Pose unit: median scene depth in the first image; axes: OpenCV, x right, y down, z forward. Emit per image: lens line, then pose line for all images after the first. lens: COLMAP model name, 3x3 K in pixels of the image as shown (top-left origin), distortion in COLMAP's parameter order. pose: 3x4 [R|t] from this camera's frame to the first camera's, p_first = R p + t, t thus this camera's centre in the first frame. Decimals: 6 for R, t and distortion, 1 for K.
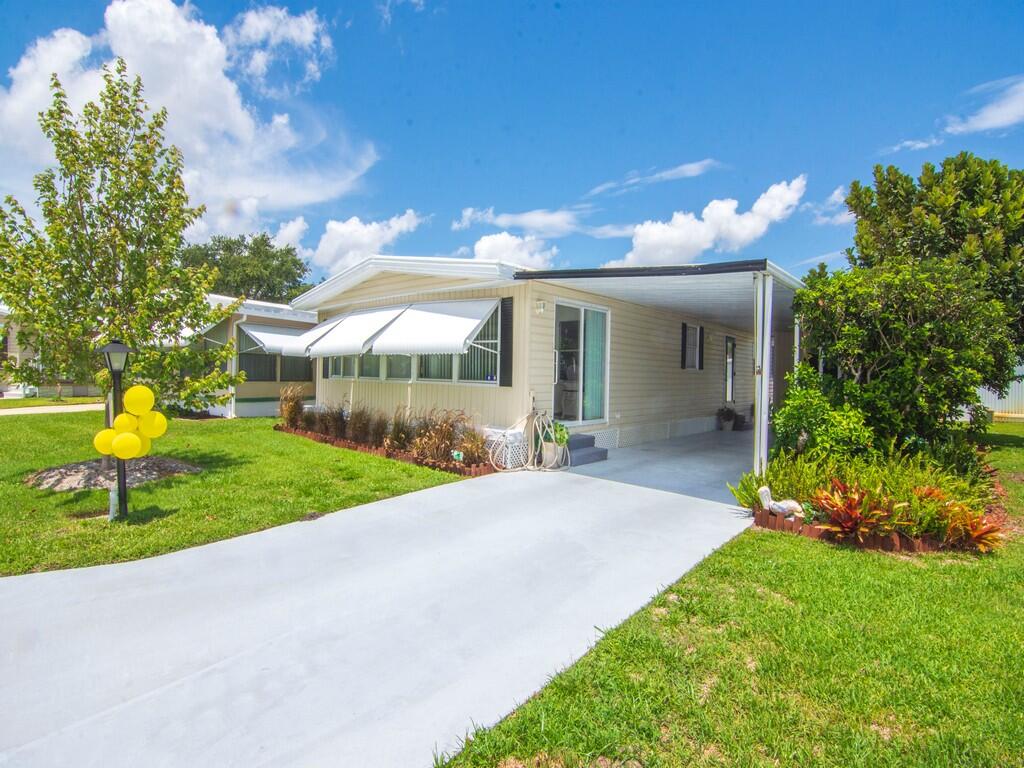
lens RADIAL K [[500.1, 0, 503.8], [0, 500.1, 383.9], [0, 0, 1]] dist [-0.003784, -0.008969]
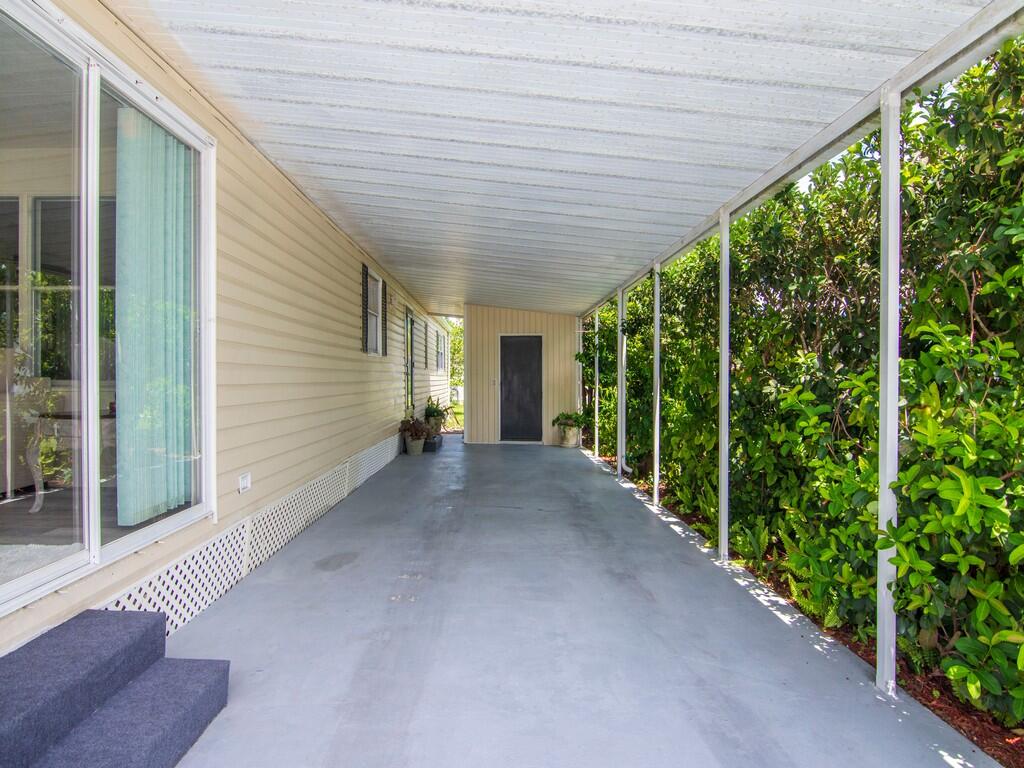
lens RADIAL K [[509.6, 0, 509.0], [0, 509.6, 380.4], [0, 0, 1]] dist [-0.014782, -0.000589]
pose [[0.718655, -0.022376, 0.695006, 0.107710], [0.023740, 0.999689, 0.007638, -0.002180], [-0.694961, 0.011010, 0.718963, 0.567705]]
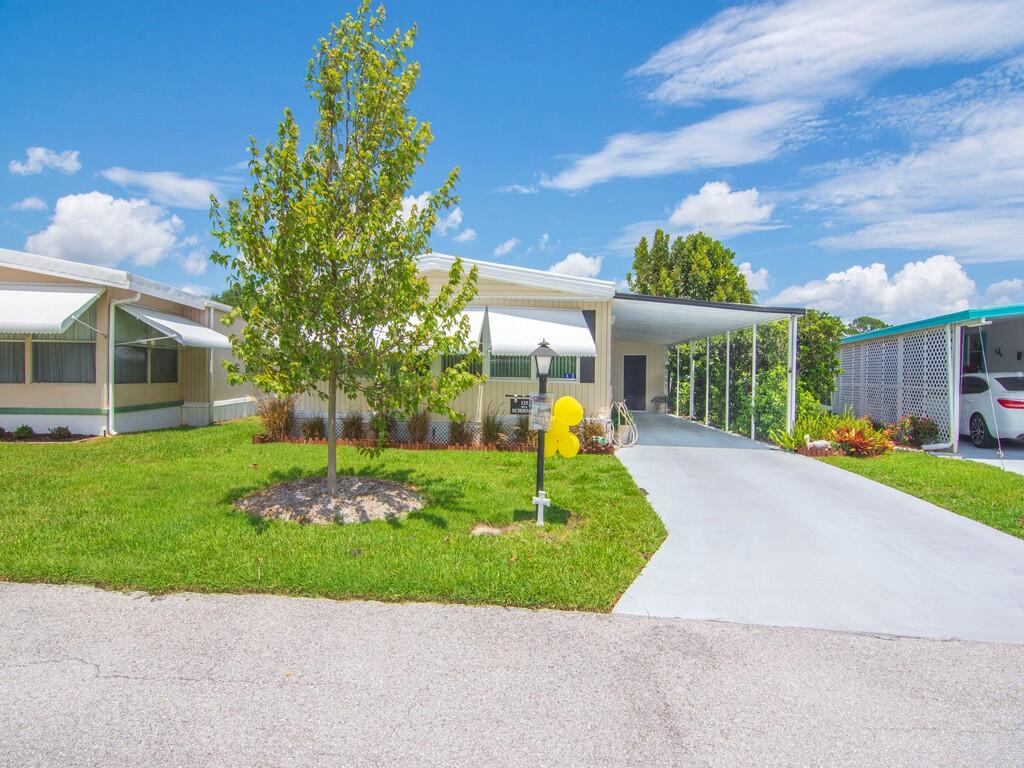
lens RADIAL K [[500.1, 0, 503.8], [0, 500.1, 383.9], [0, 0, 1]] dist [-0.003784, -0.008969]
pose [[0.790377, -0.021391, 0.612248, -0.668957], [0.014470, 0.999763, 0.016249, -0.011077], [-0.612450, -0.003983, 0.790499, 0.115209]]
